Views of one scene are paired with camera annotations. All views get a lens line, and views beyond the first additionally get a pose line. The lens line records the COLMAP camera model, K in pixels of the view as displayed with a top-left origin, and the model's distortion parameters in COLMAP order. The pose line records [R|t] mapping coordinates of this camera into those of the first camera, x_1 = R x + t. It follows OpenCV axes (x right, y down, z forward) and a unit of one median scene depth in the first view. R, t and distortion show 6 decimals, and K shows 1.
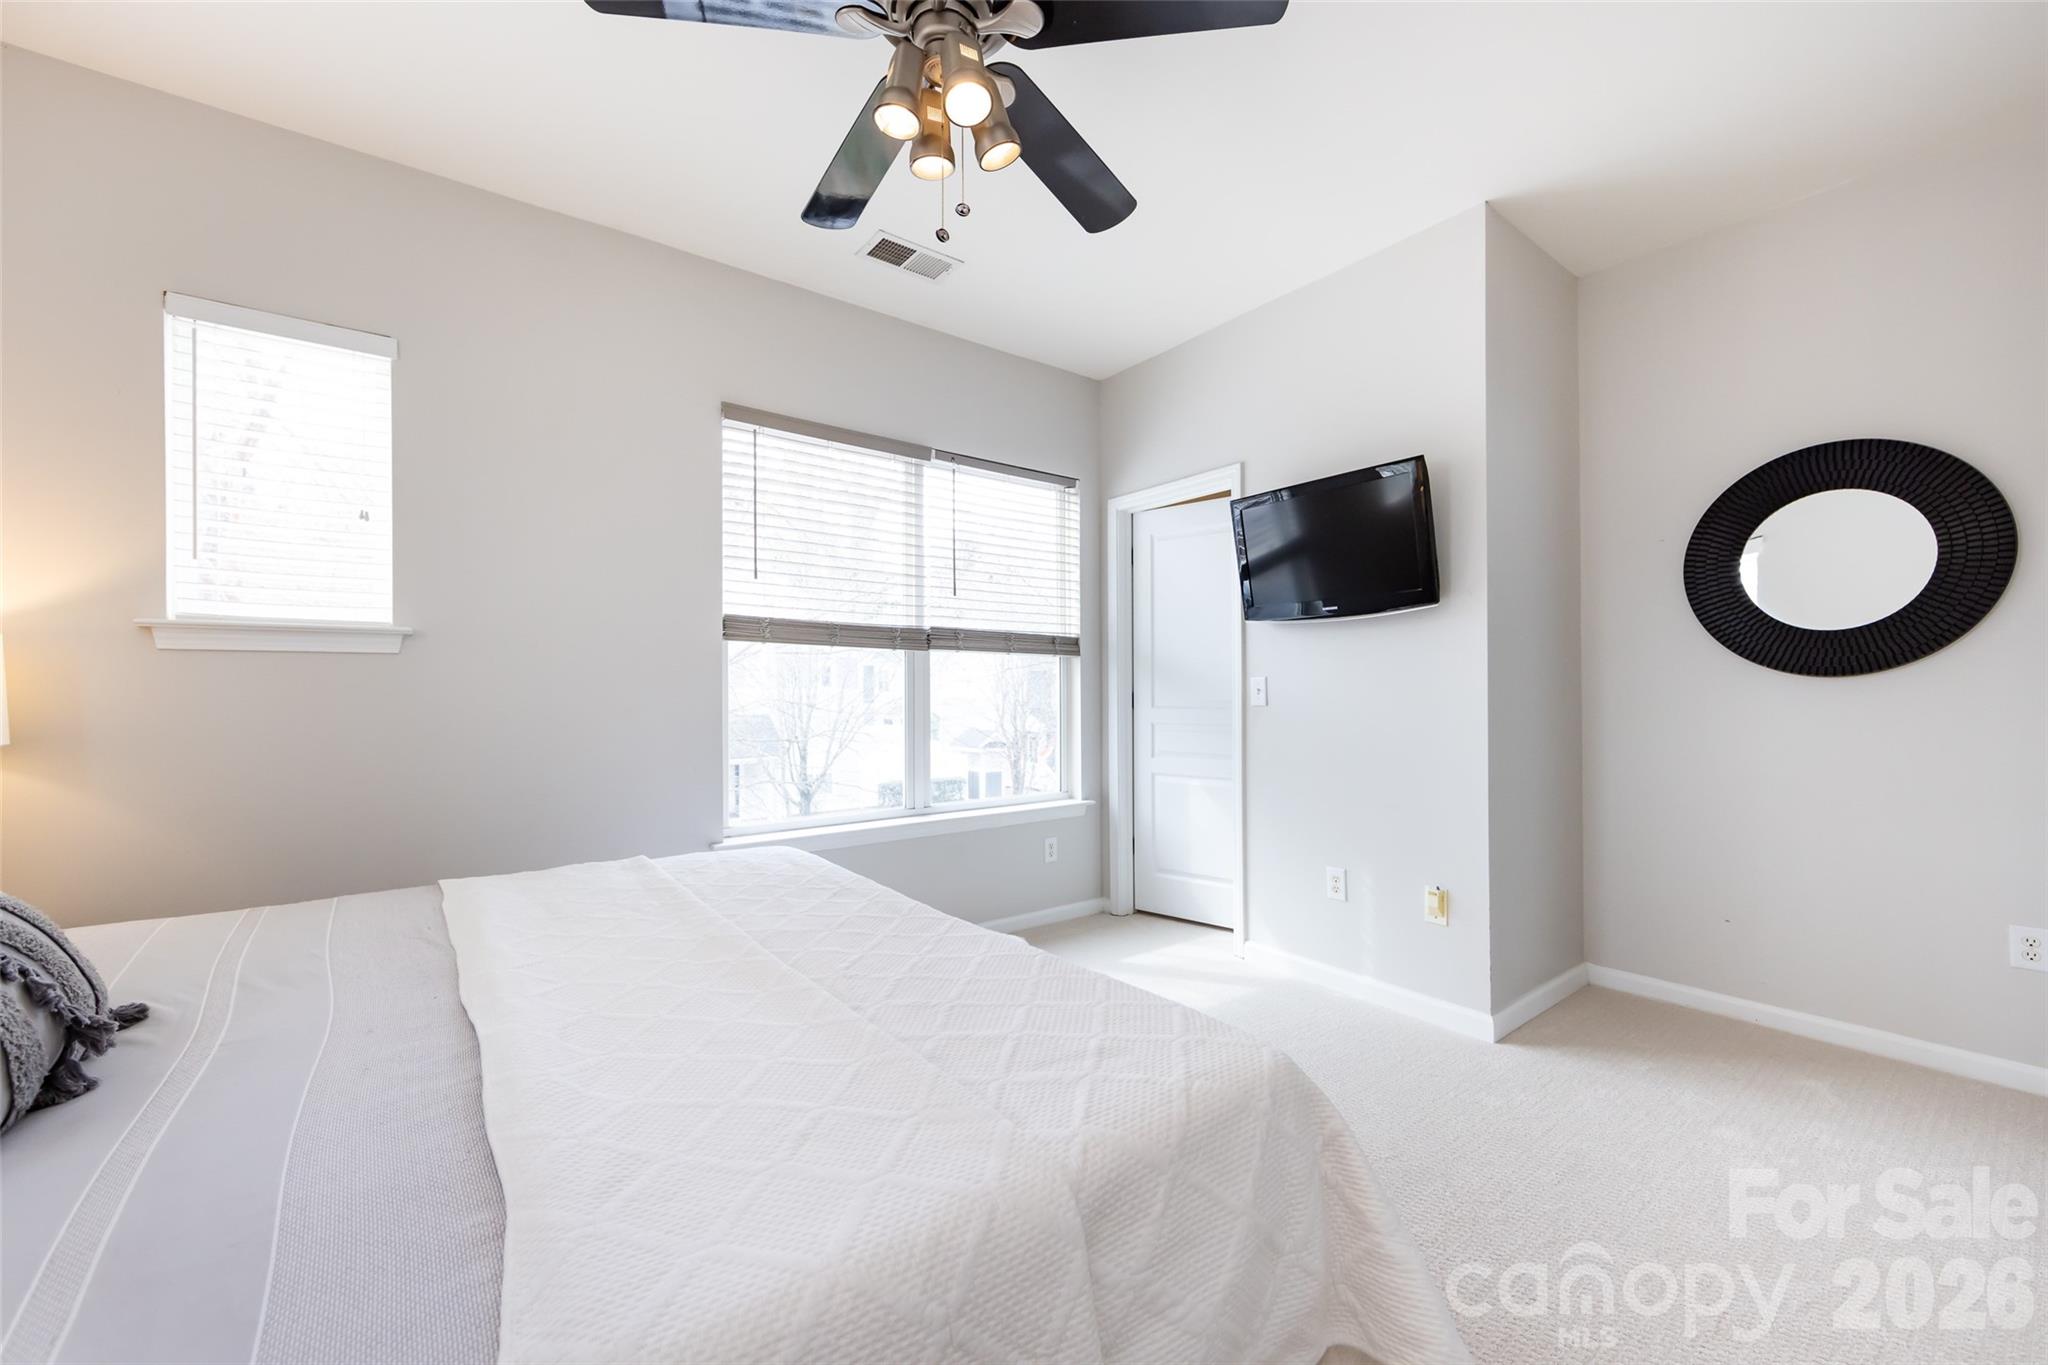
lens RADIAL K [[803.5, 0, 1021.6], [0, 803.5, 686.9], [0, 0, 1]] dist [-0.002307, -0.000335]
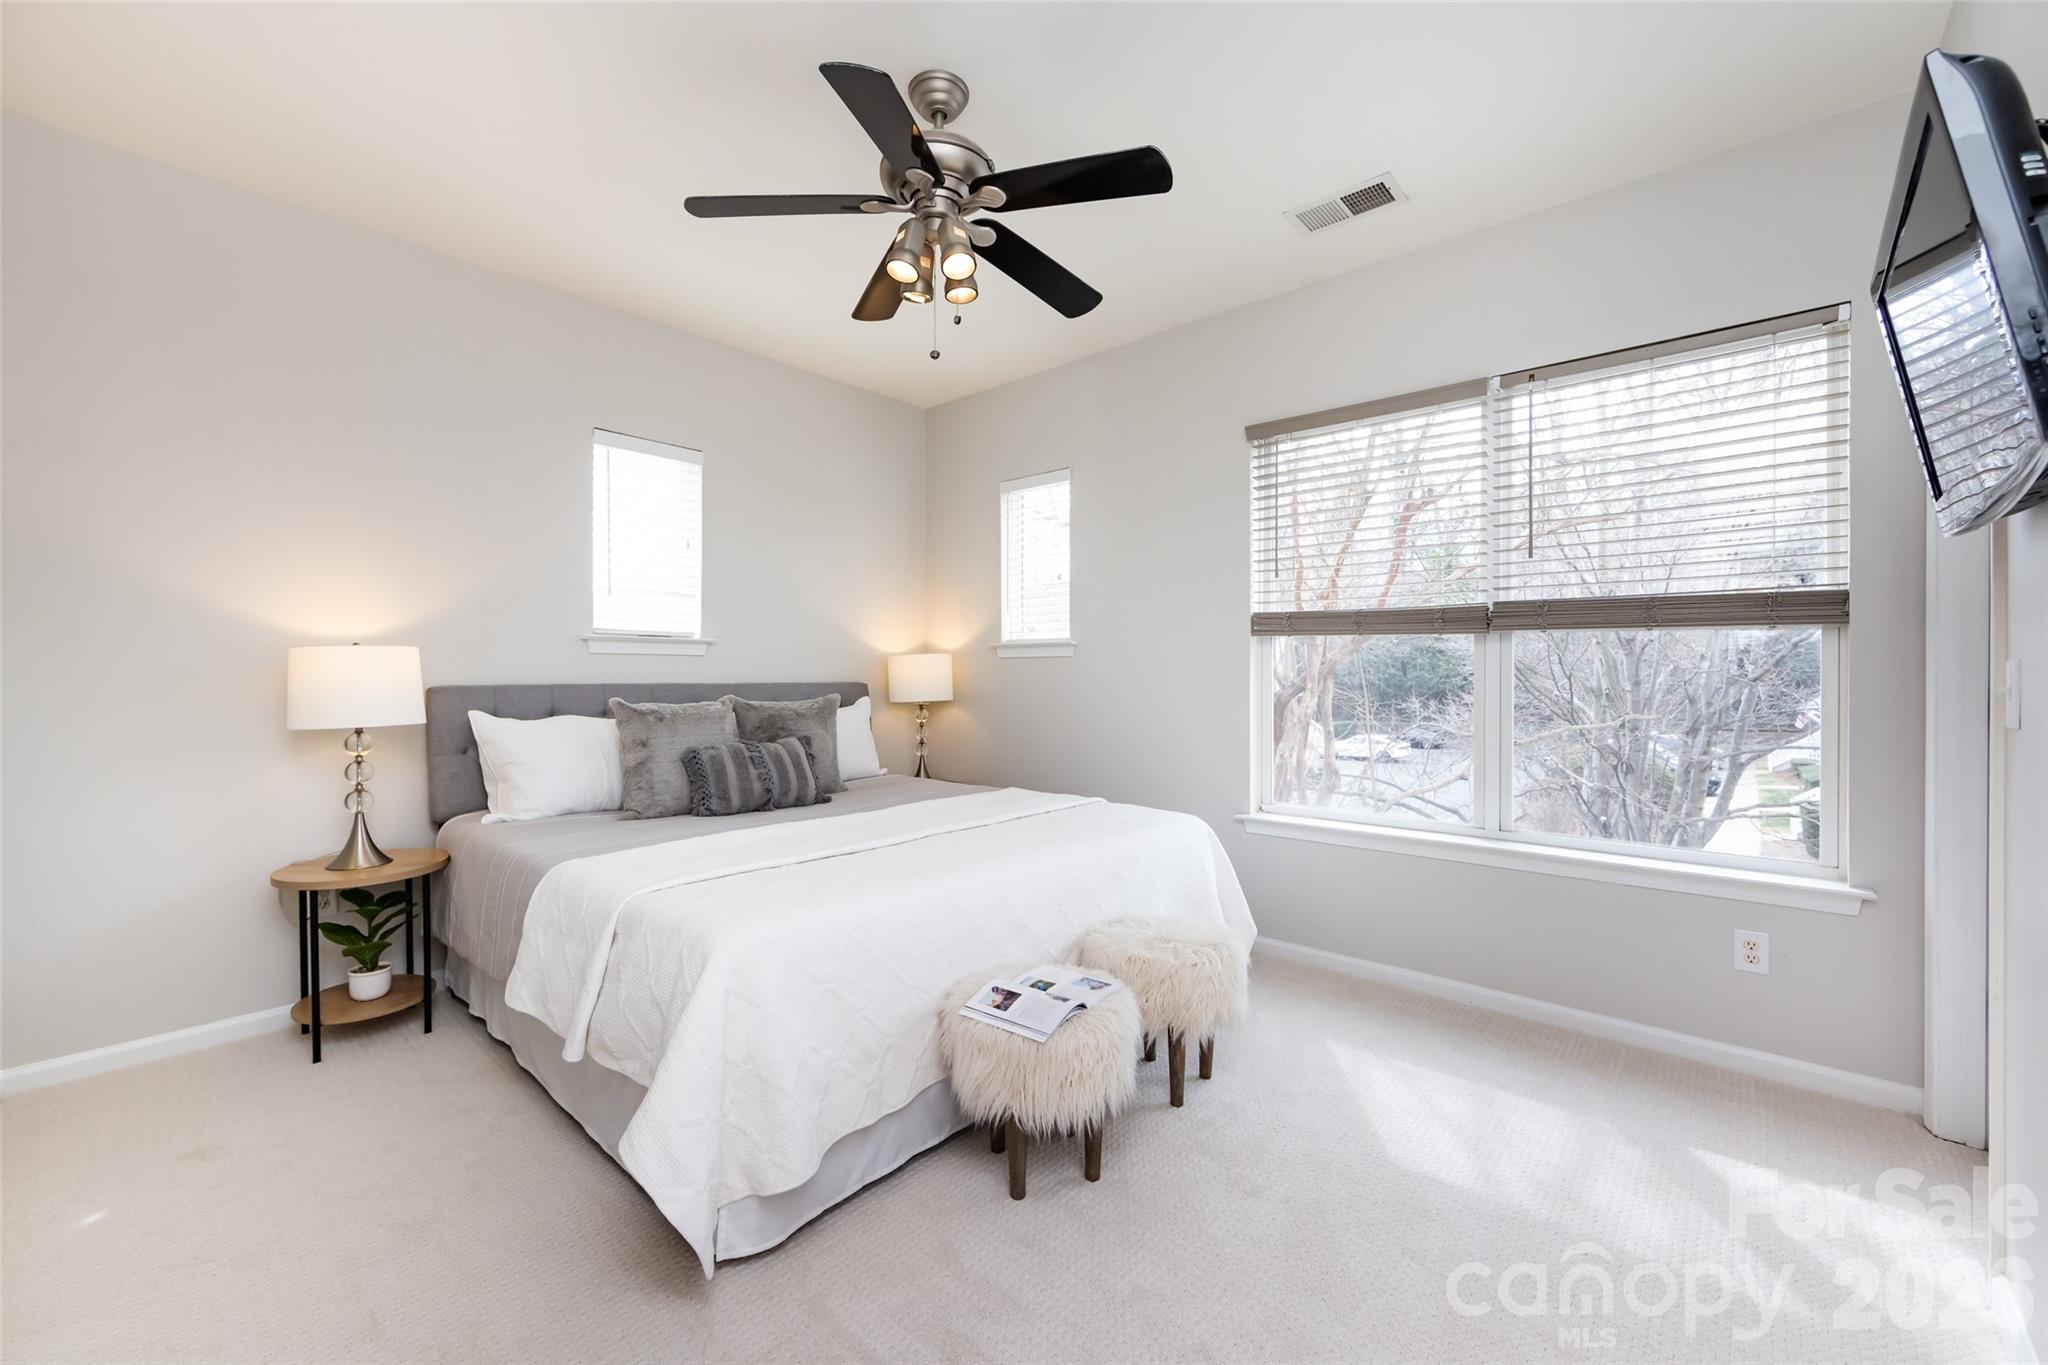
lens RADIAL K [[803.5, 0, 1021.6], [0, 803.5, 686.9], [0, 0, 1]] dist [-0.002307, -0.000335]
pose [[0.214947, 0.000817, -0.976625, 0.652238], [-0.018471, 0.999824, -0.003229, 0.022922], [0.976451, 0.018733, 0.214924, 0.436172]]
